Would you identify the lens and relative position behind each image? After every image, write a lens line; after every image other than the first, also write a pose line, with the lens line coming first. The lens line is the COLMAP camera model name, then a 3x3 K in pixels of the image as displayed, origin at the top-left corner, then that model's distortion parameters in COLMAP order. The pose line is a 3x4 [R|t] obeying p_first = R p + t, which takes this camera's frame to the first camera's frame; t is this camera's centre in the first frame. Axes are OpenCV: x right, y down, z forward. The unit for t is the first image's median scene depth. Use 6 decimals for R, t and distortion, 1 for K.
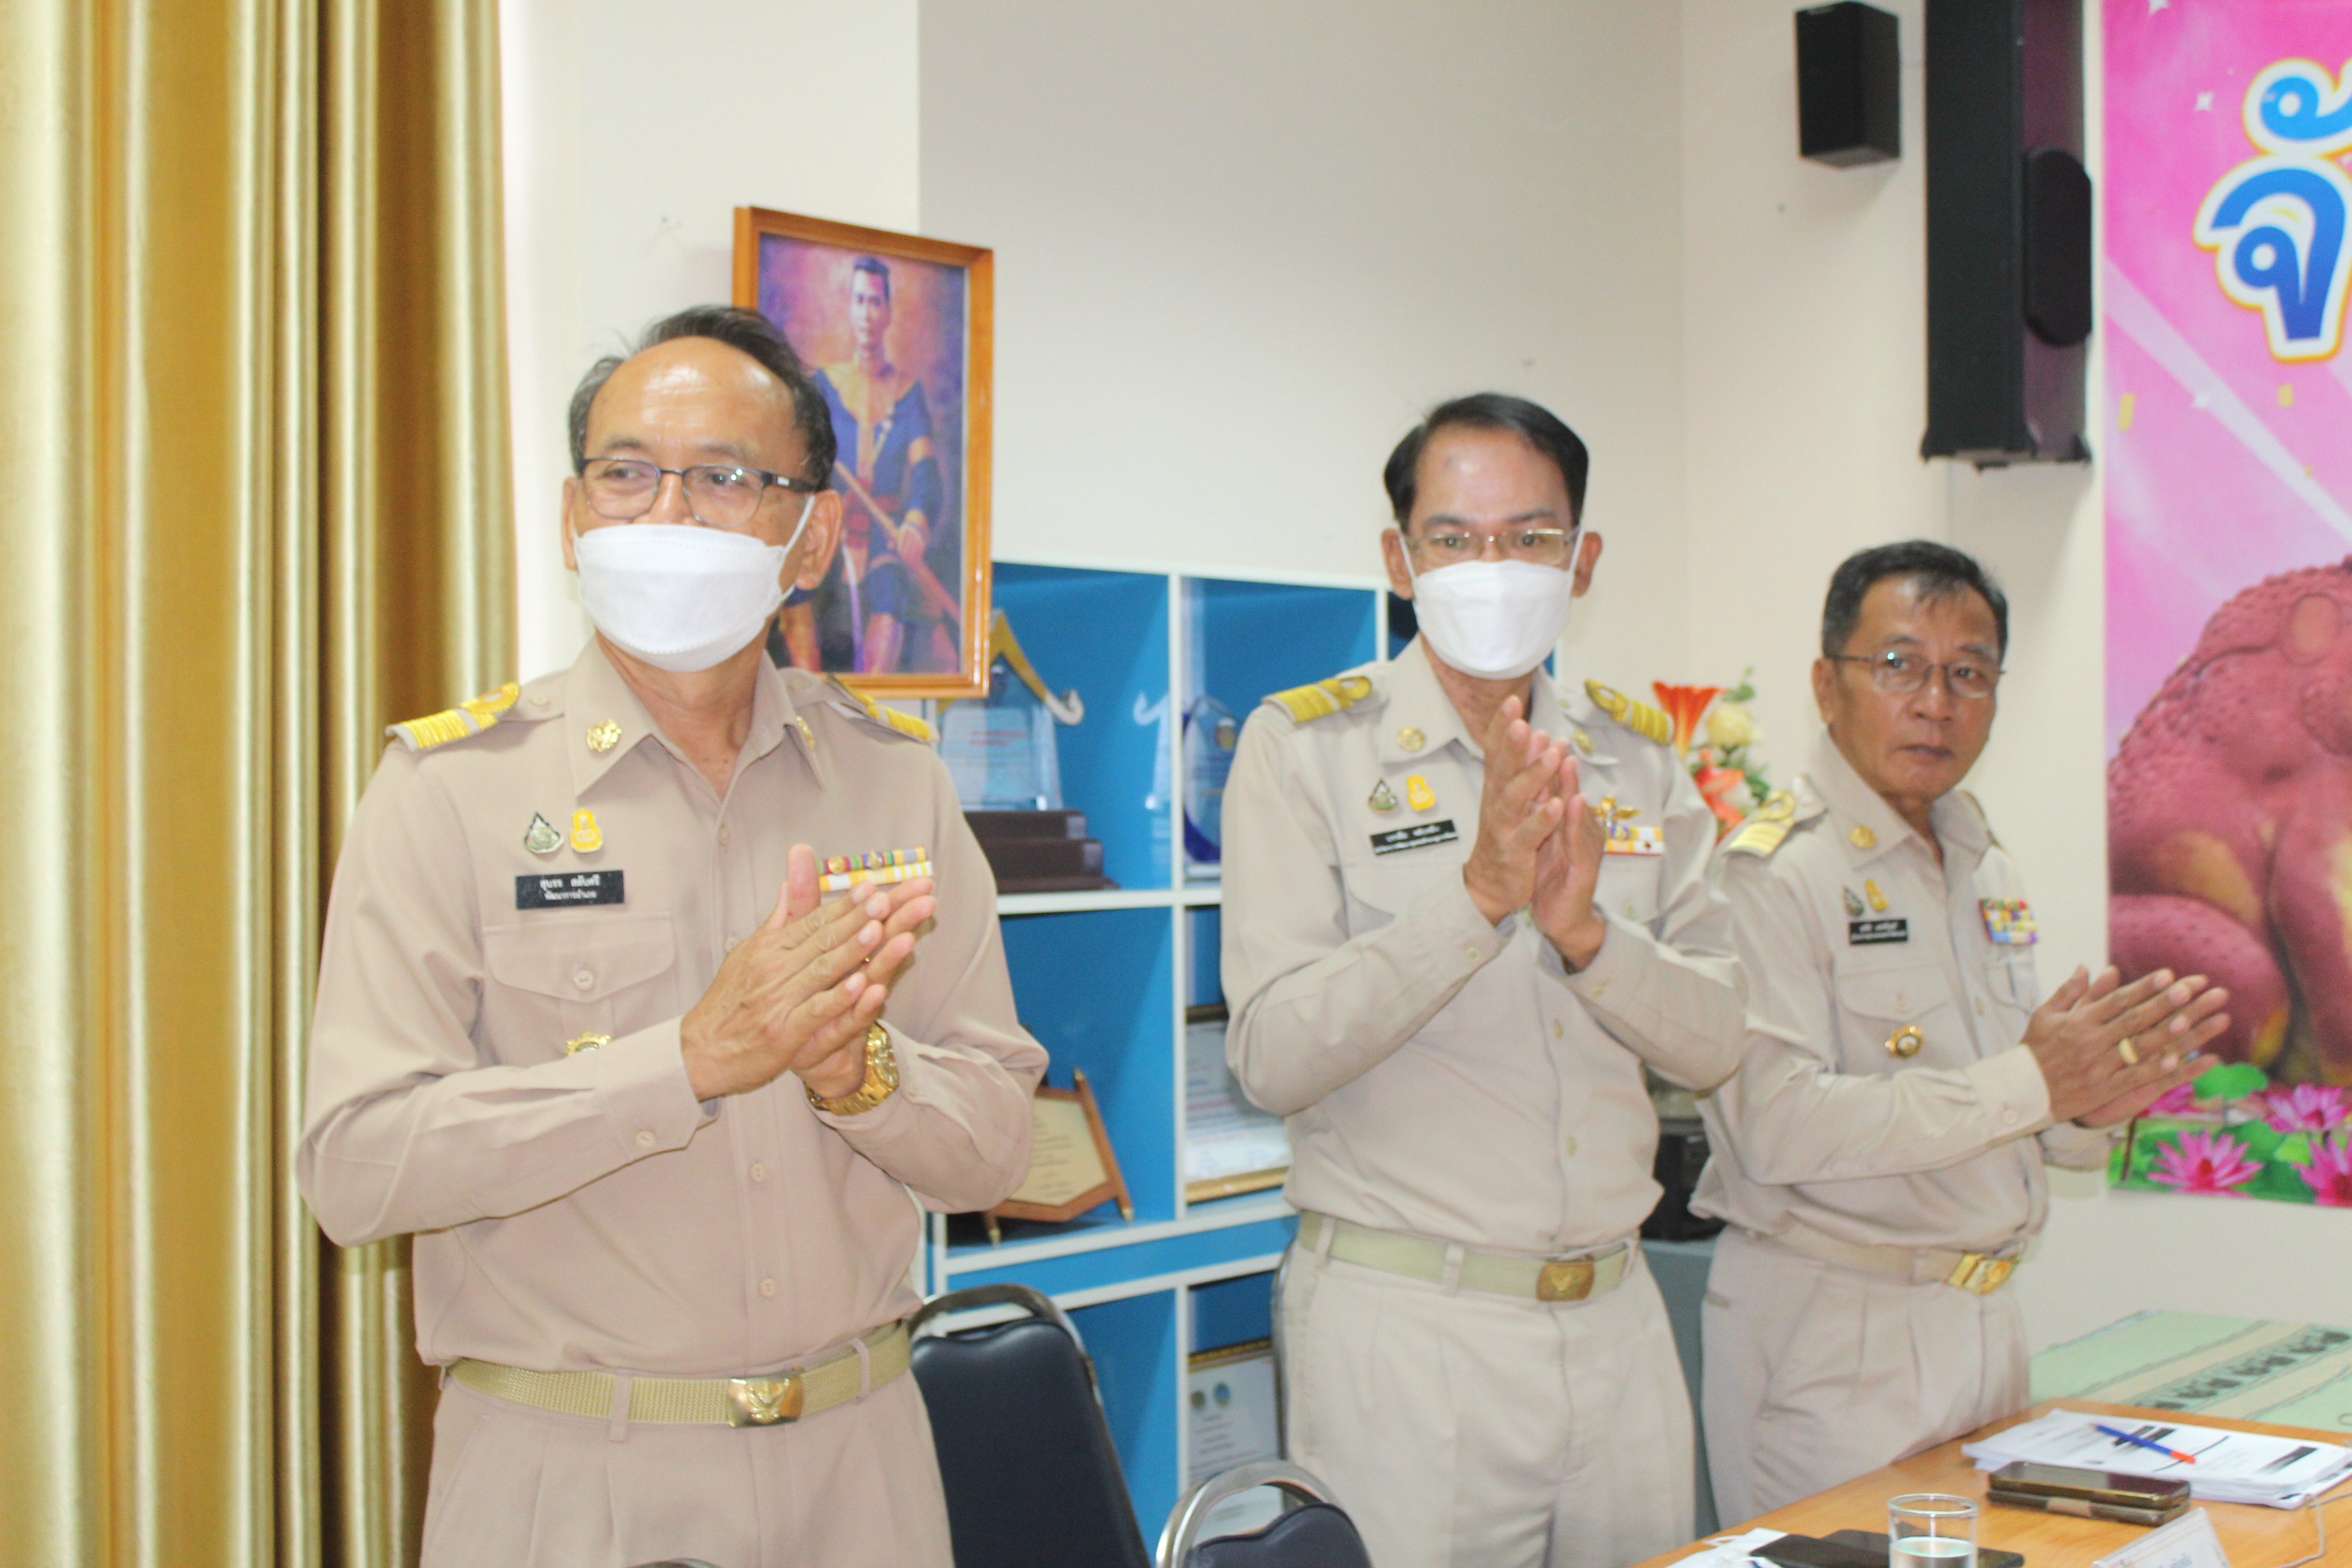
lens RADIAL K [[3301.9, 0, 1180.3], [0, 3301.9, 777.7], [0, 0, 1]] dist [0.010746, 0.000000]
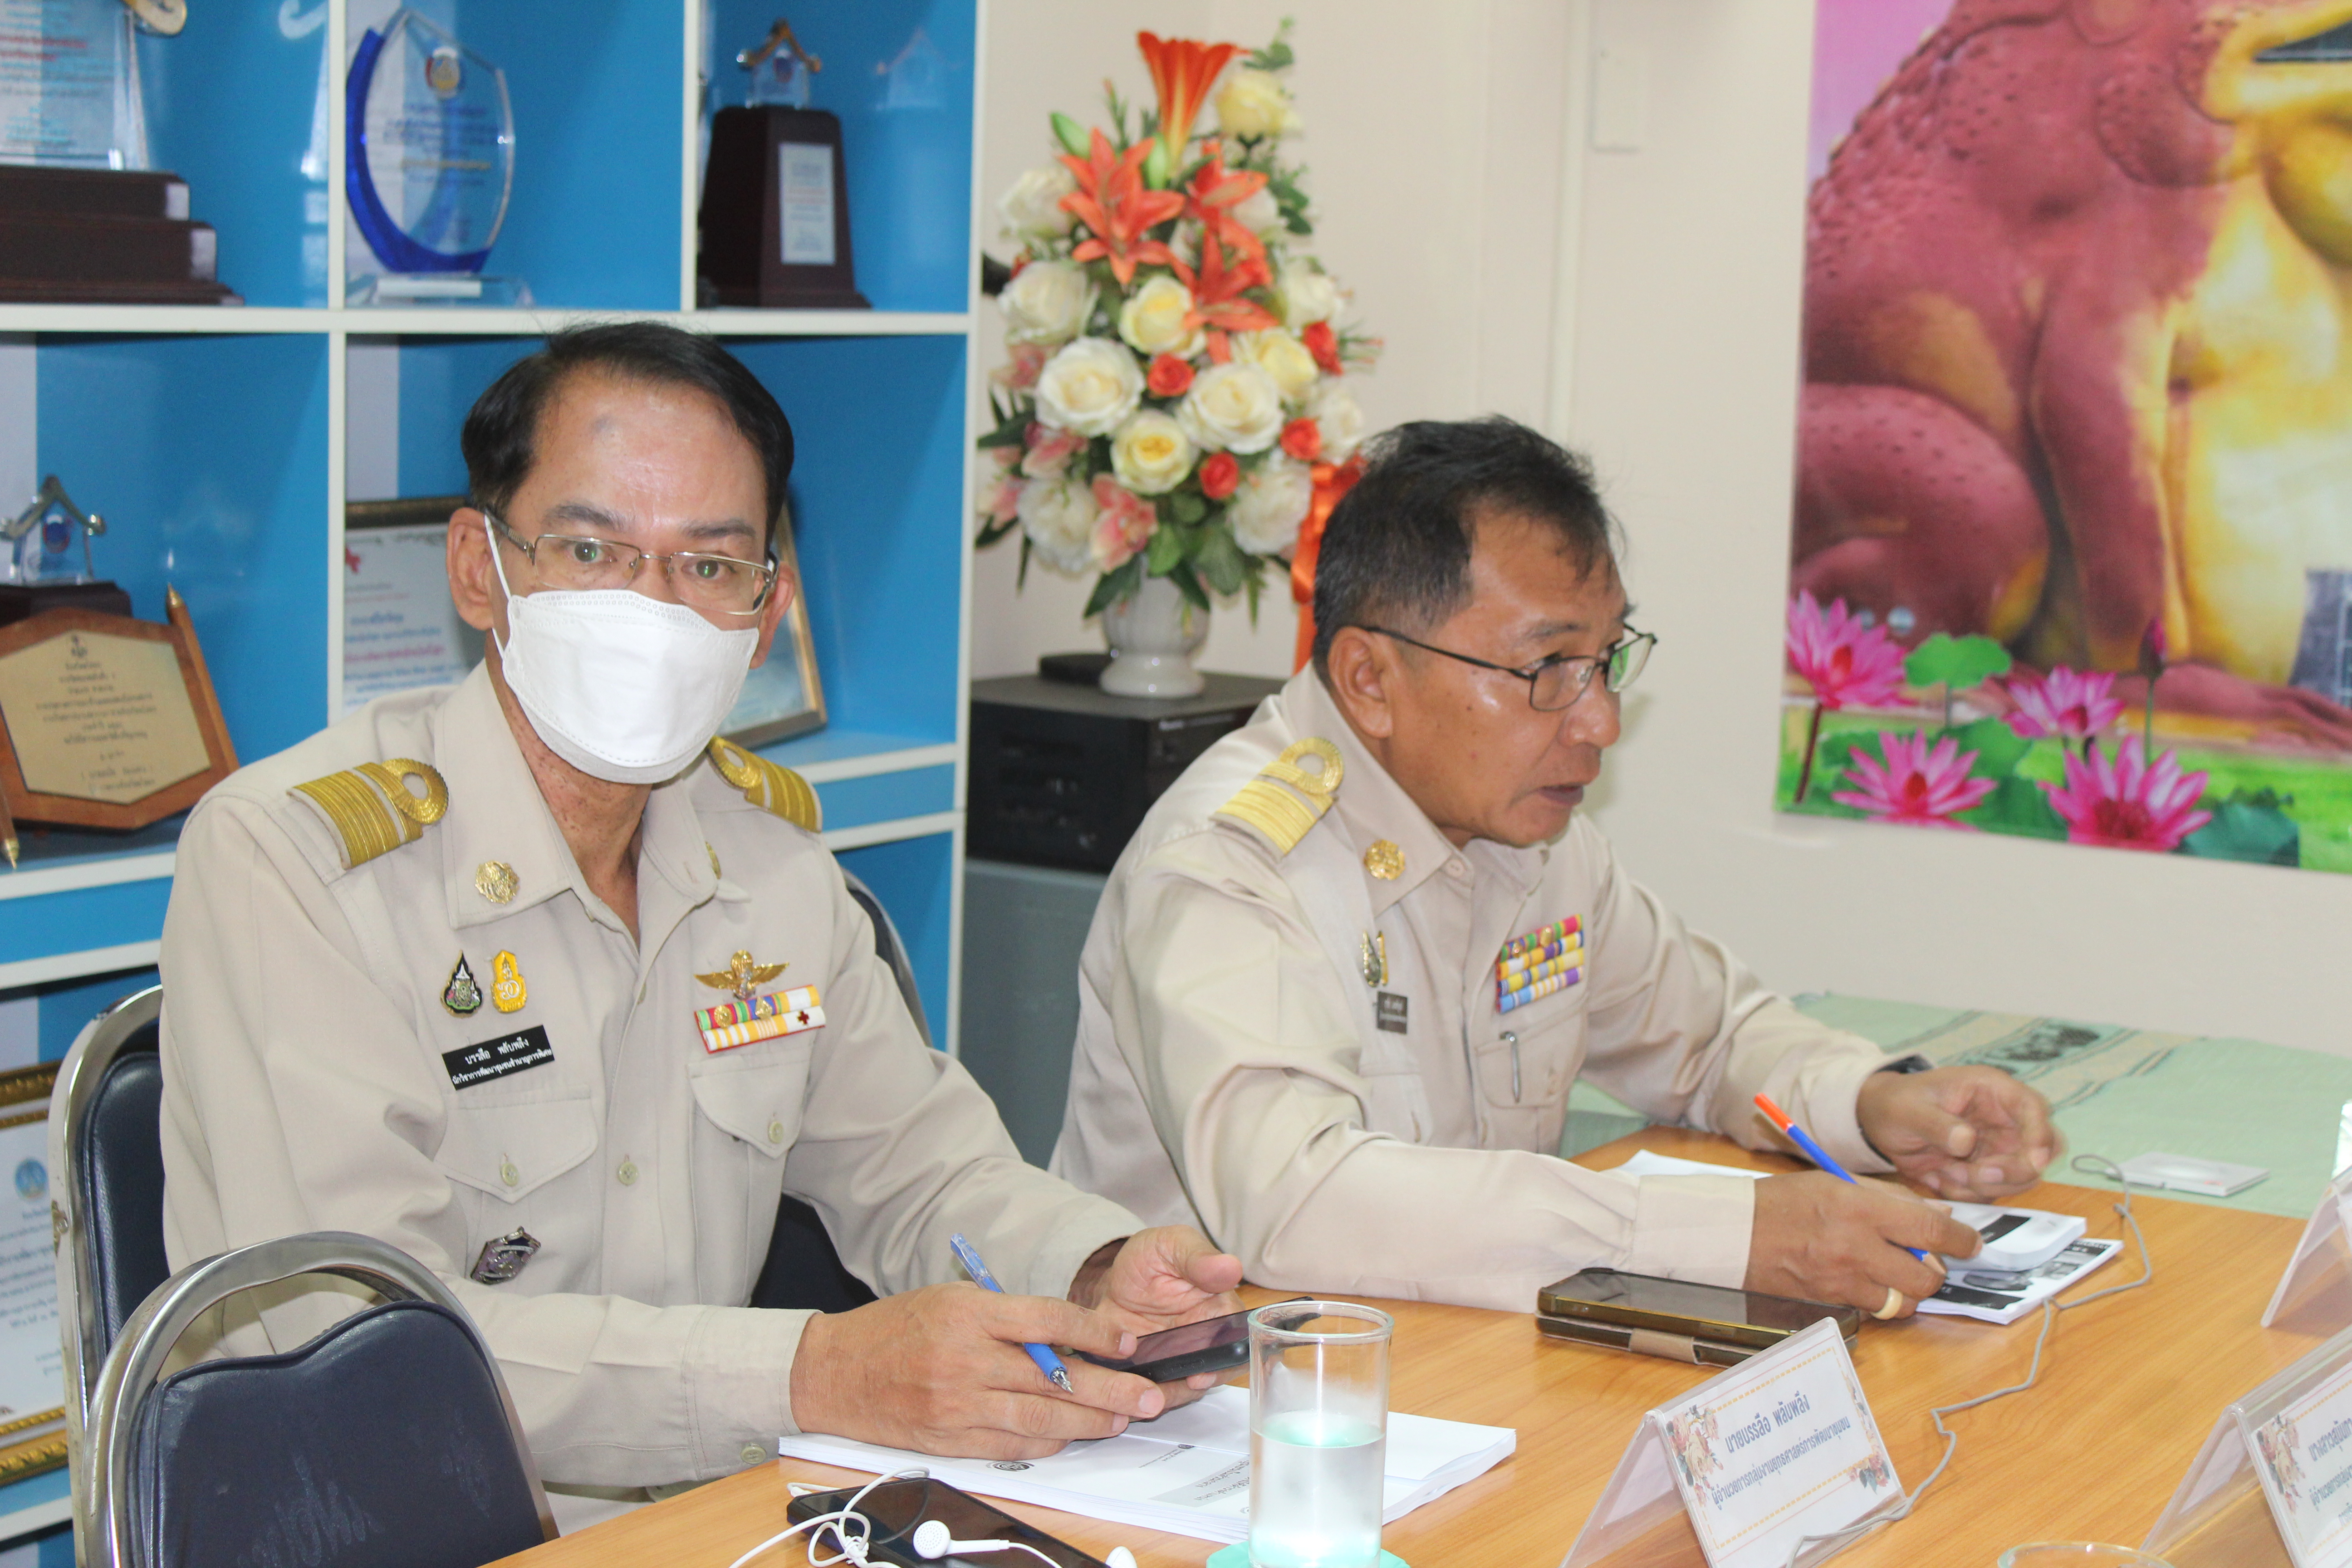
lens RADIAL K [[4506.6, 0, 1173.1], [0, 4506.6, 784.7], [0, 0, 1]] dist [0.100572, 0.000000]
pose [[0.991753, 0.021376, 0.126368, 0.039500], [-0.036373, 0.992396, 0.117591, 0.013307], [-0.122893, -0.121218, 0.984989, 0.097491]]
